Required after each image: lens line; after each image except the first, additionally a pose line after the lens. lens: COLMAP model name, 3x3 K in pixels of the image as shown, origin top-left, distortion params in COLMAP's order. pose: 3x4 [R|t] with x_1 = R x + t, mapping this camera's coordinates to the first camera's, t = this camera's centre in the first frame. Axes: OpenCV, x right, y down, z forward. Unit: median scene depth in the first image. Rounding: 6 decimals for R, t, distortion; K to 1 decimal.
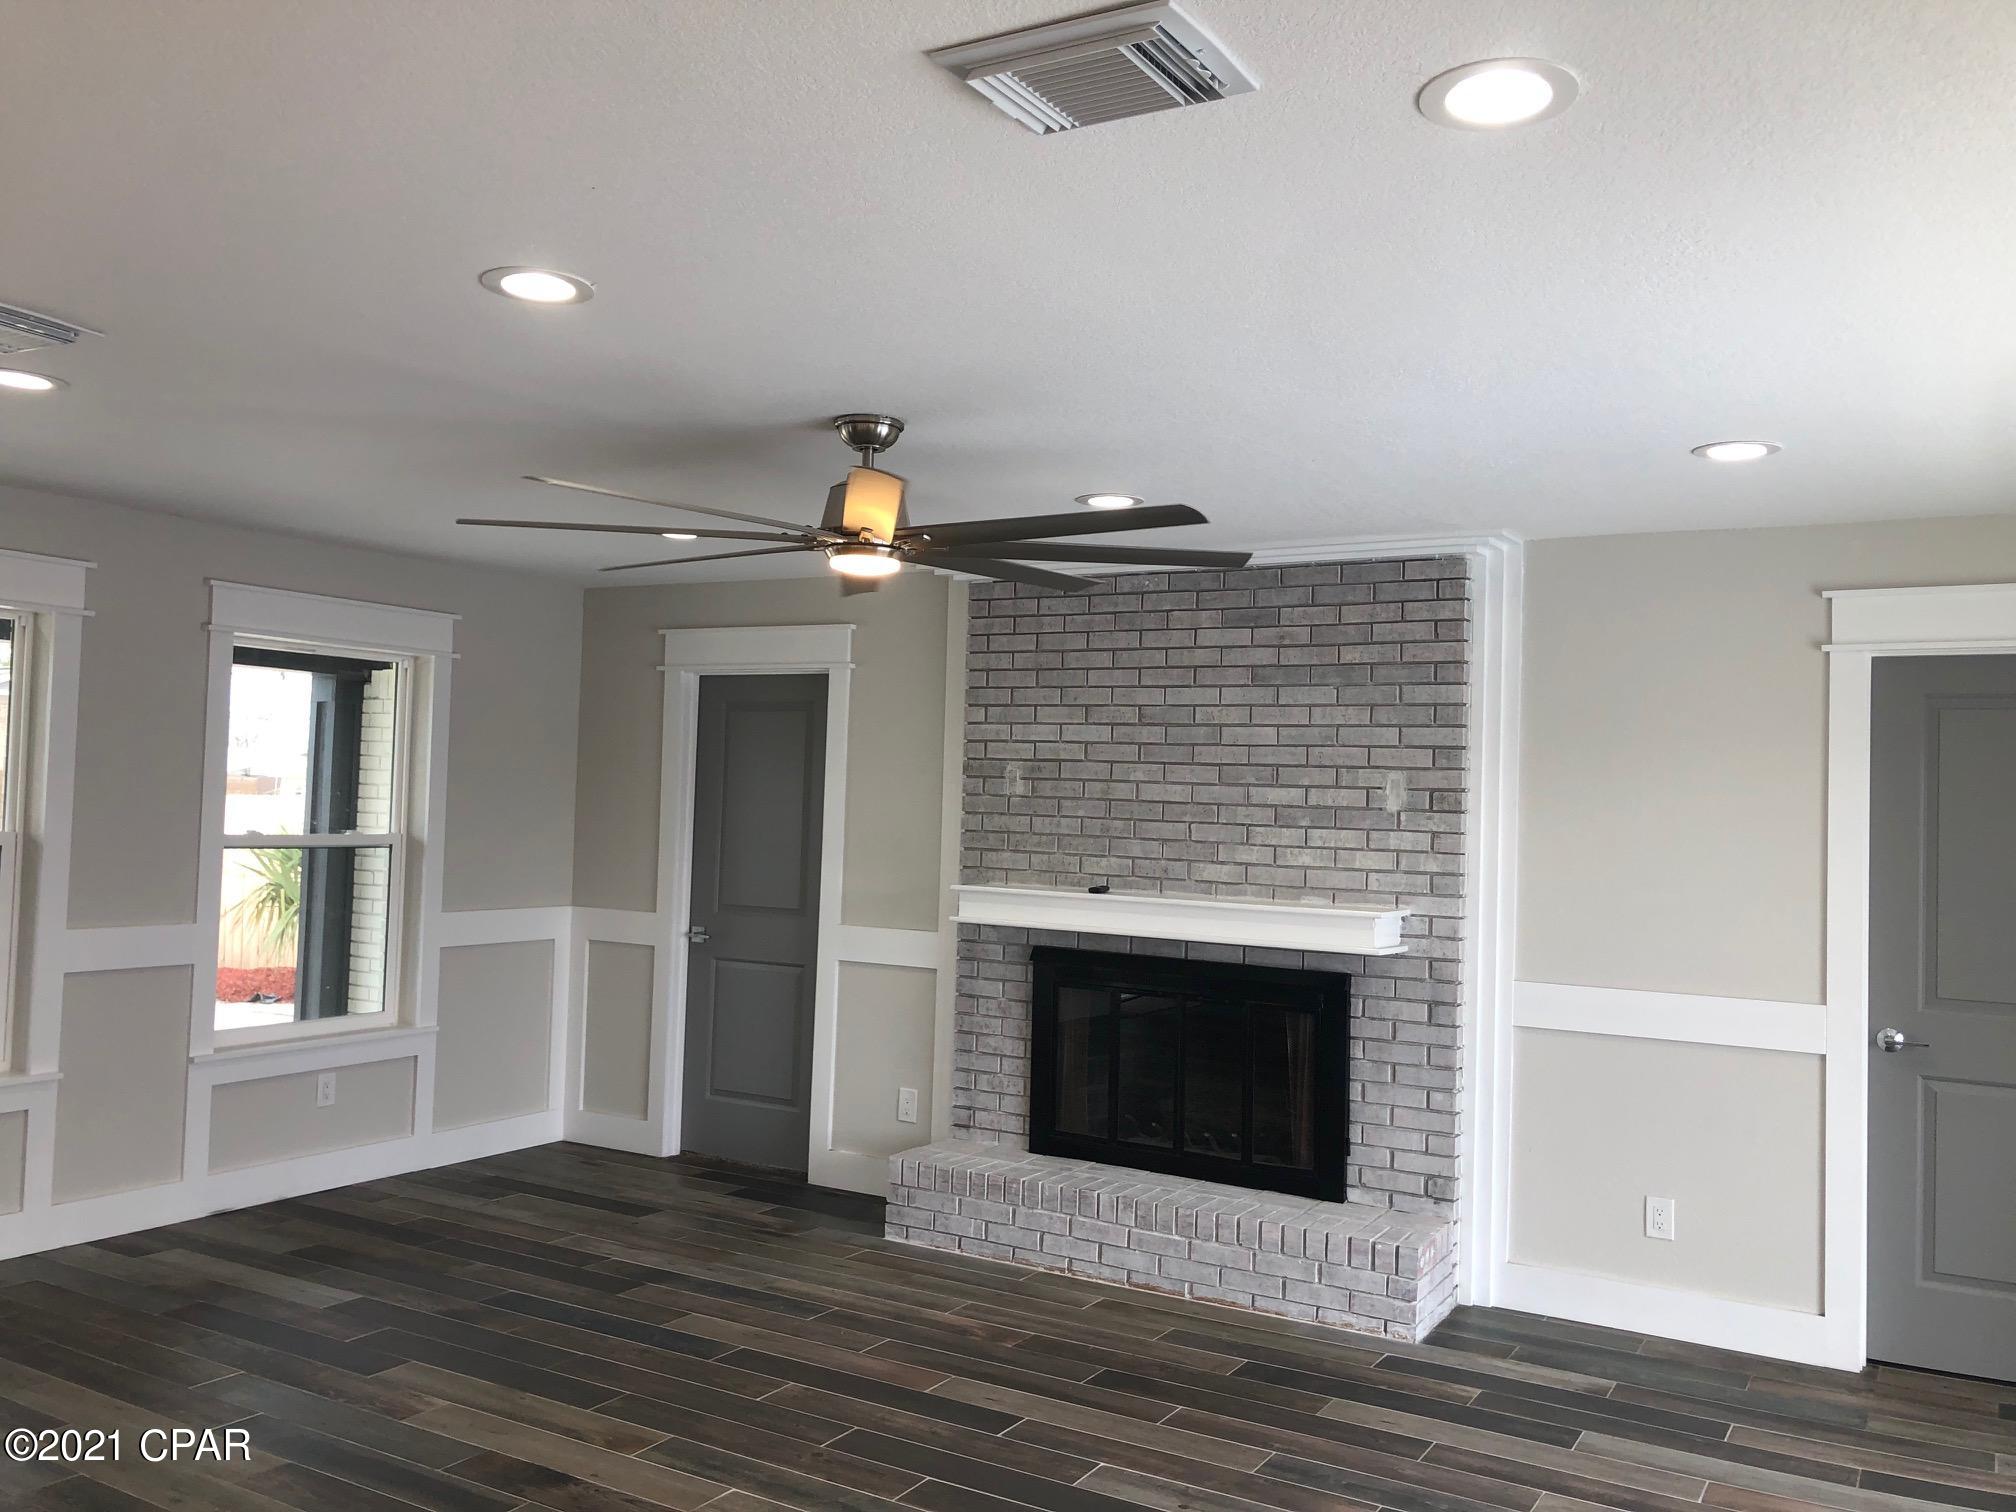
lens RADIAL K [[1665.9, 0, 953.3], [0, 1665.9, 724.3], [0, 0, 1]] dist [0.062191, -0.071917]
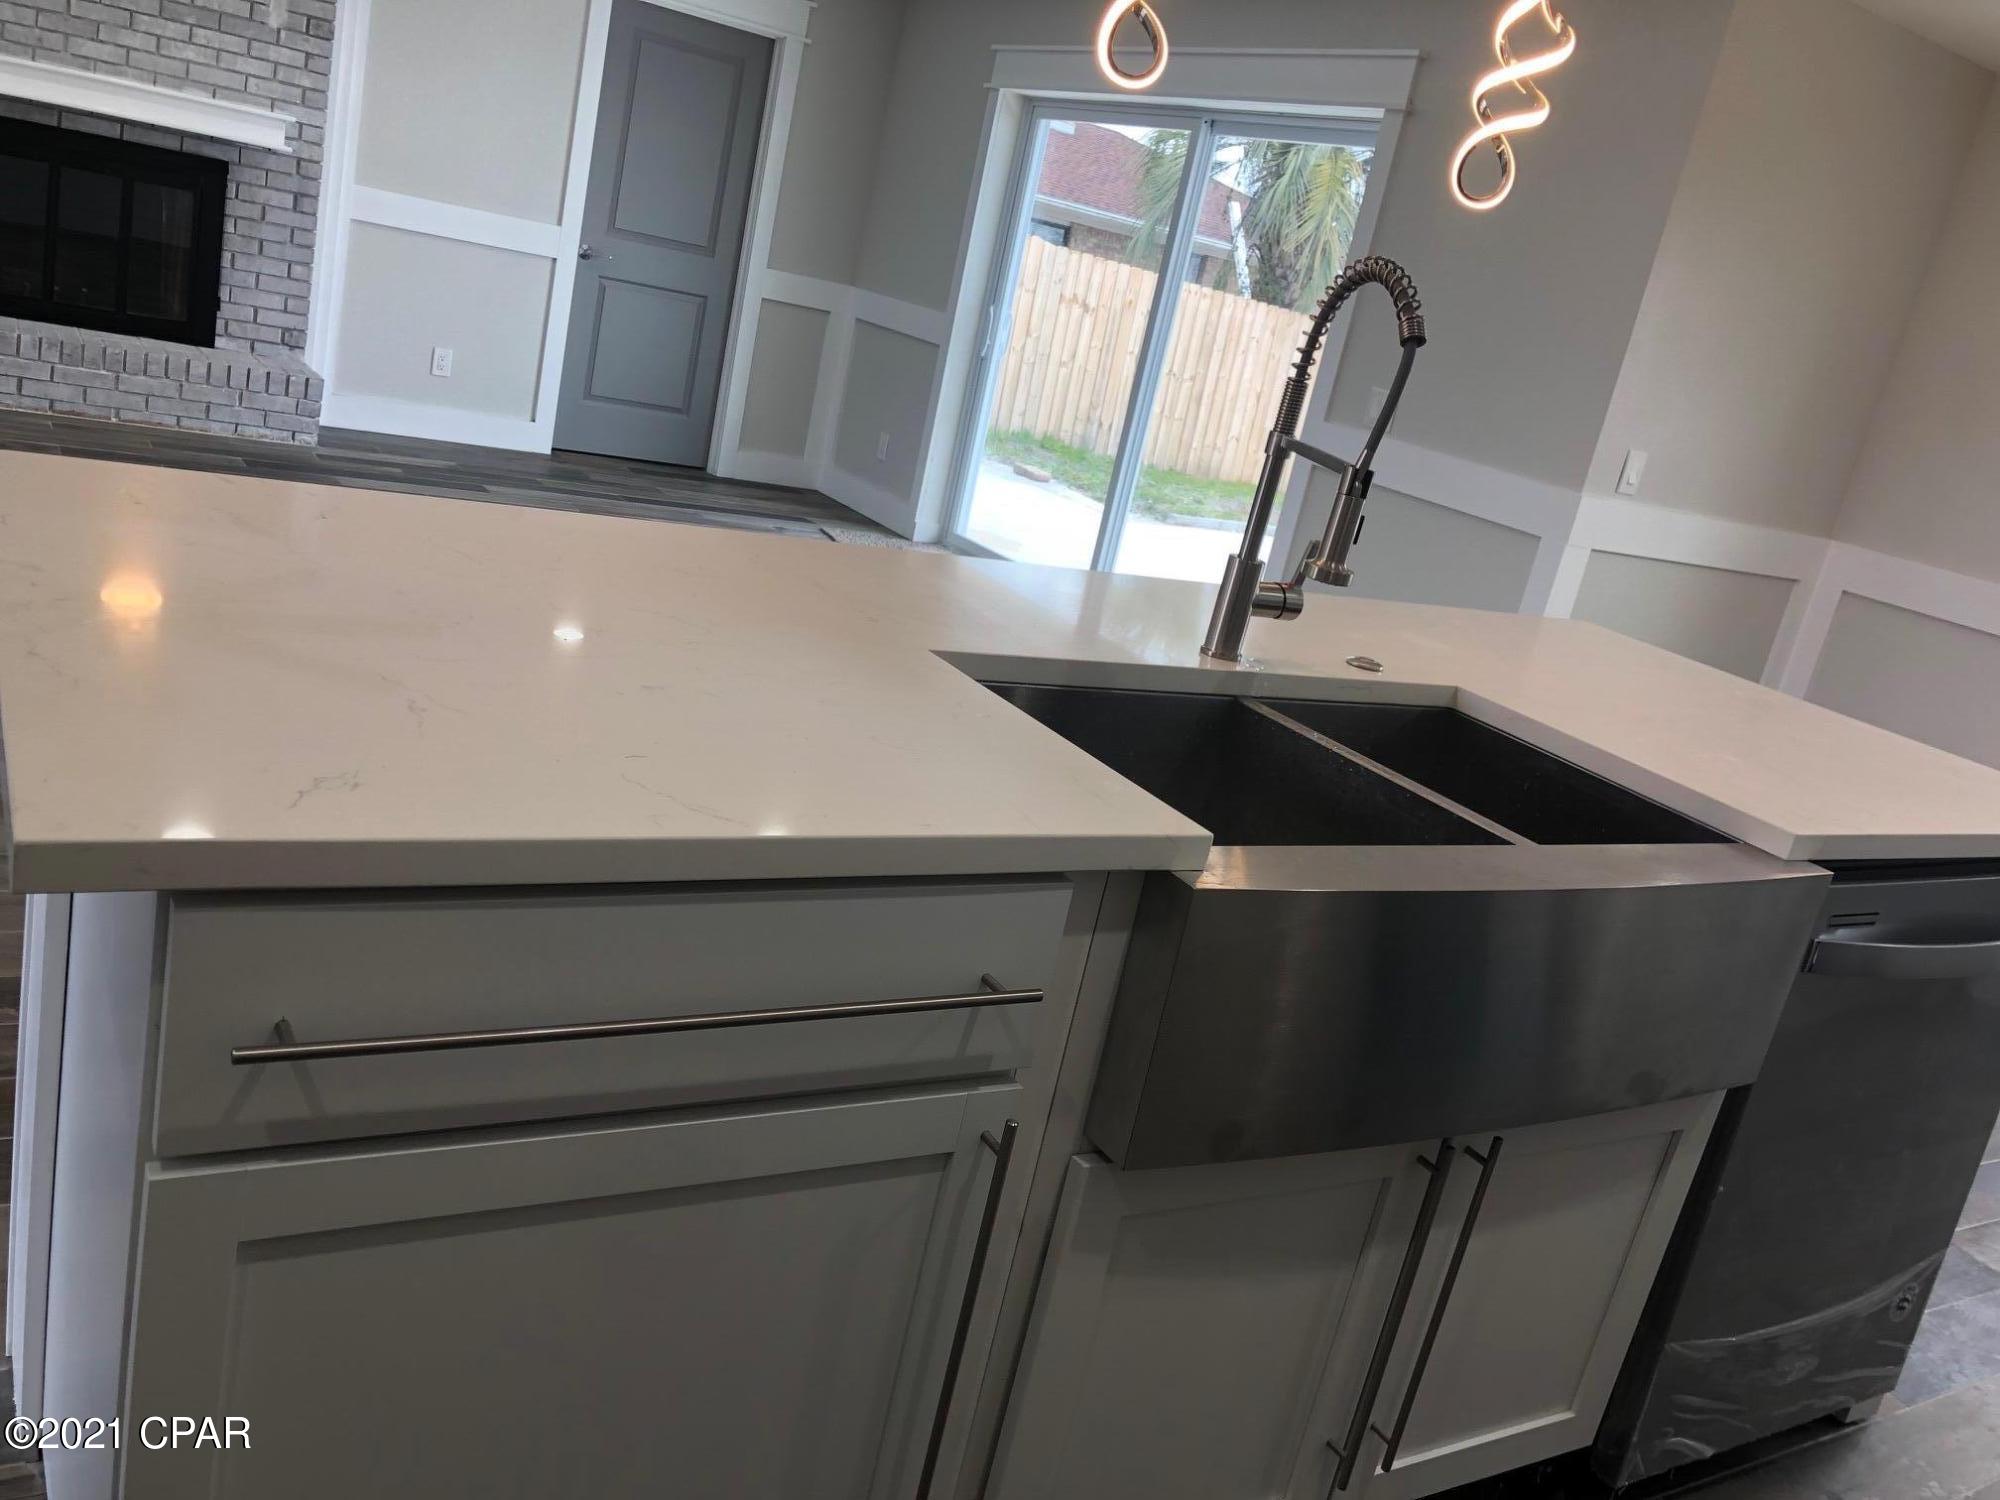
lens RADIAL K [[1652.6, 0, 1020.6], [0, 1652.6, 761.6], [0, 0, 1]] dist [0.062191, -0.071917]
pose [[0.456688, -0.189678, 0.869171, -0.654228], [-0.239139, 0.914872, 0.325303, 0.014863], [-0.856883, -0.356415, 0.372452, -0.104461]]
